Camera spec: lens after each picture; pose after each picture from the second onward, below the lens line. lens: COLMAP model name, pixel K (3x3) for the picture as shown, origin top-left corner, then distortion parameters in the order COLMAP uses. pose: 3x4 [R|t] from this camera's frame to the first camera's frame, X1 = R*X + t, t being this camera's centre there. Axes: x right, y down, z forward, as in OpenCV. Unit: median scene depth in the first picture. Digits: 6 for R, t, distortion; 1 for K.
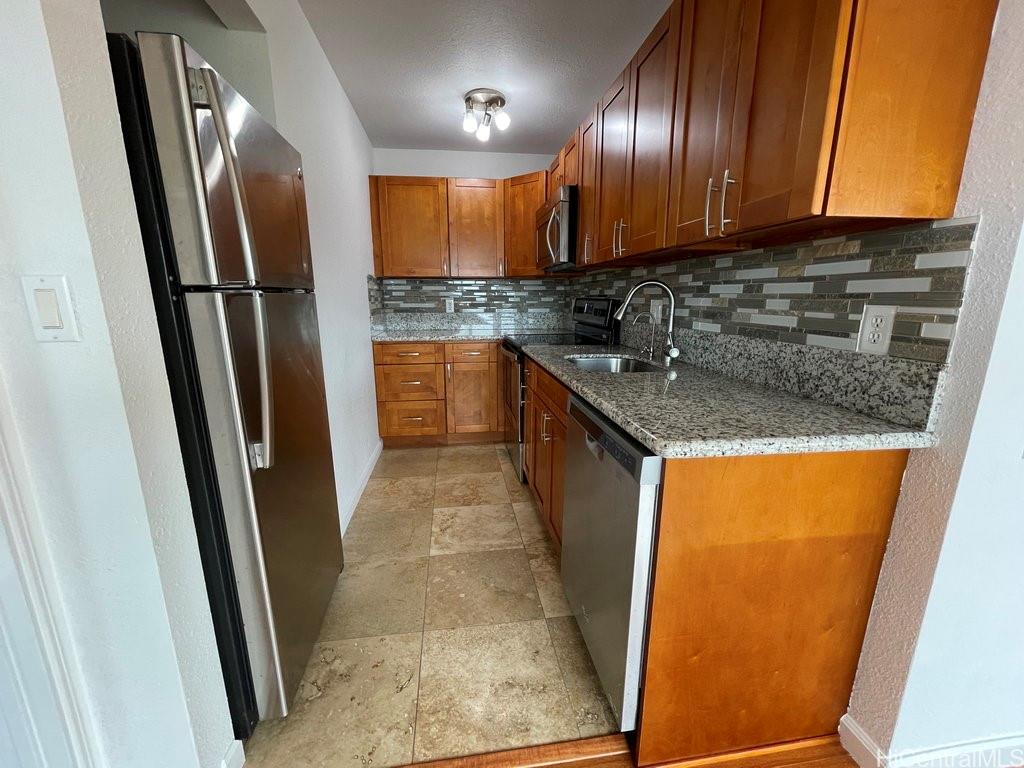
lens RADIAL K [[417.3, 0, 505.7], [0, 417.3, 389.6], [0, 0, 1]] dist [-0.000735, 0.001181]
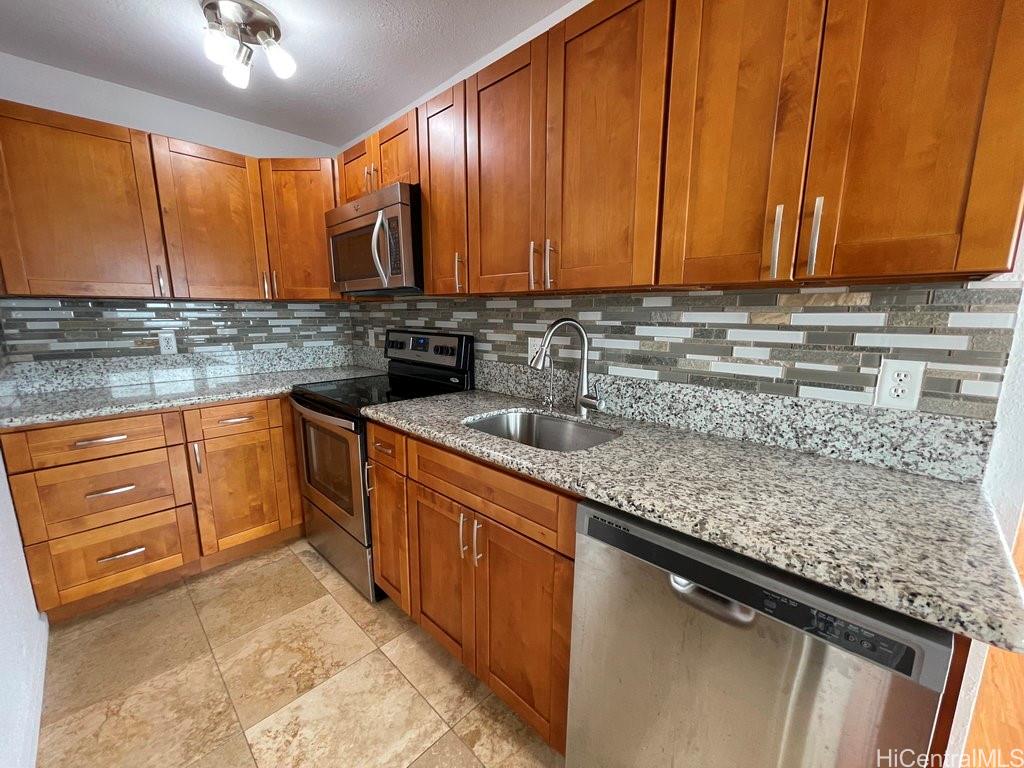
lens RADIAL K [[417.3, 0, 509.9], [0, 417.3, 387.1], [0, 0, 1]] dist [-0.000735, 0.001181]
pose [[0.786179, -0.106727, 0.608713, -0.239607], [0.132597, 0.991167, 0.002529, -0.145398], [-0.603606, 0.078725, 0.793386, 0.429994]]
